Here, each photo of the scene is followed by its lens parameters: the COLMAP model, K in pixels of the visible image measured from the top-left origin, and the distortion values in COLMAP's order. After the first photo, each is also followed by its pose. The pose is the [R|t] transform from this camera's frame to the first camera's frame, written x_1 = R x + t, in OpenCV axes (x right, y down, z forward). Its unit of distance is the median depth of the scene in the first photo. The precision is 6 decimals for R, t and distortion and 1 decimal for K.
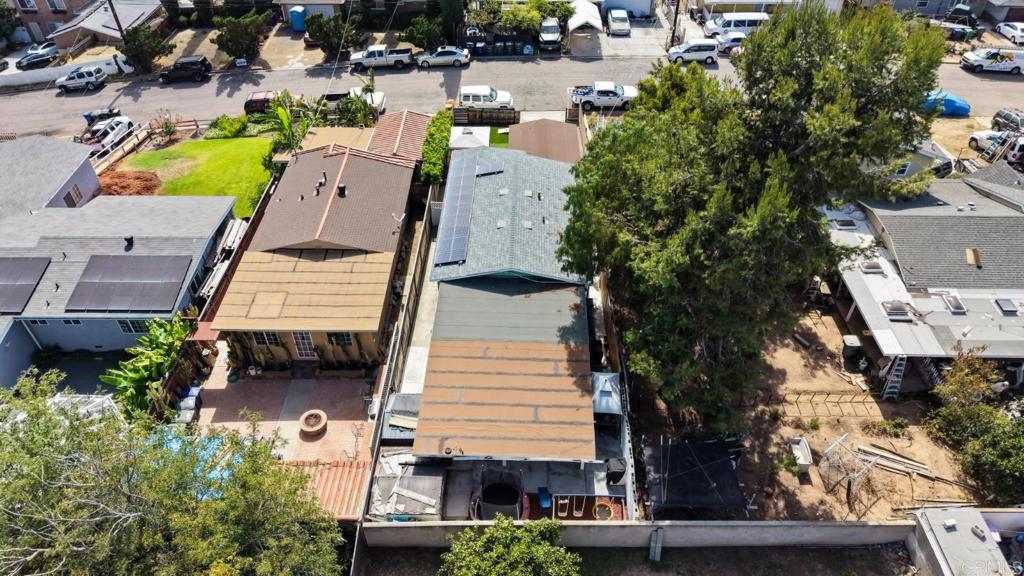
lens RADIAL K [[688.4, 0, 512.0], [0, 688.4, 288.0], [0, 0, 1]] dist [0.030413, -0.034074]
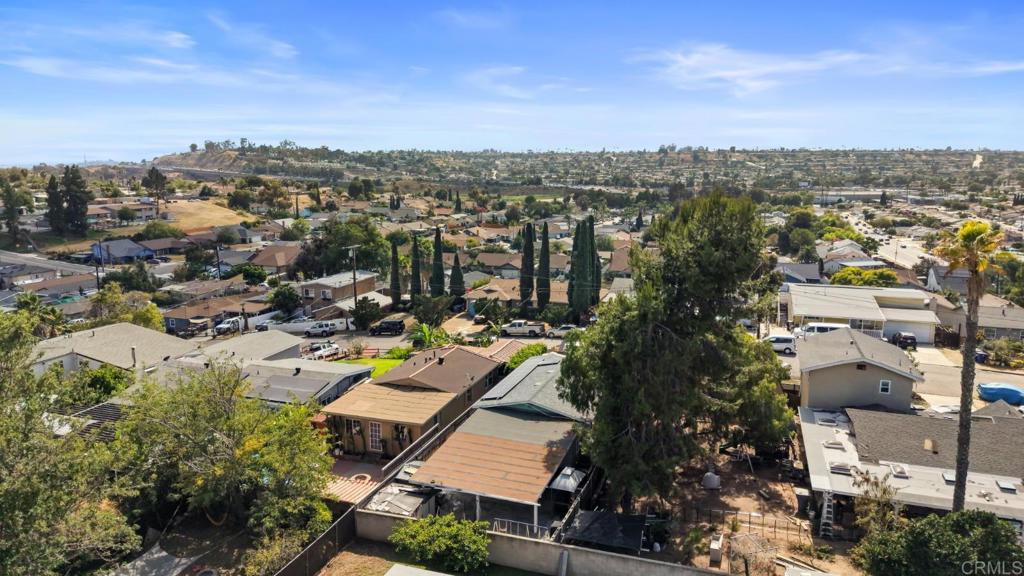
lens RADIAL K [[688.4, 0, 512.0], [0, 688.4, 288.0], [0, 0, 1]] dist [0.030413, -0.034074]
pose [[0.947101, 0.055759, -0.316054, 0.366920], [-0.210780, 0.850695, -0.481550, 0.423883], [0.242015, 0.522694, 0.817447, -0.212775]]
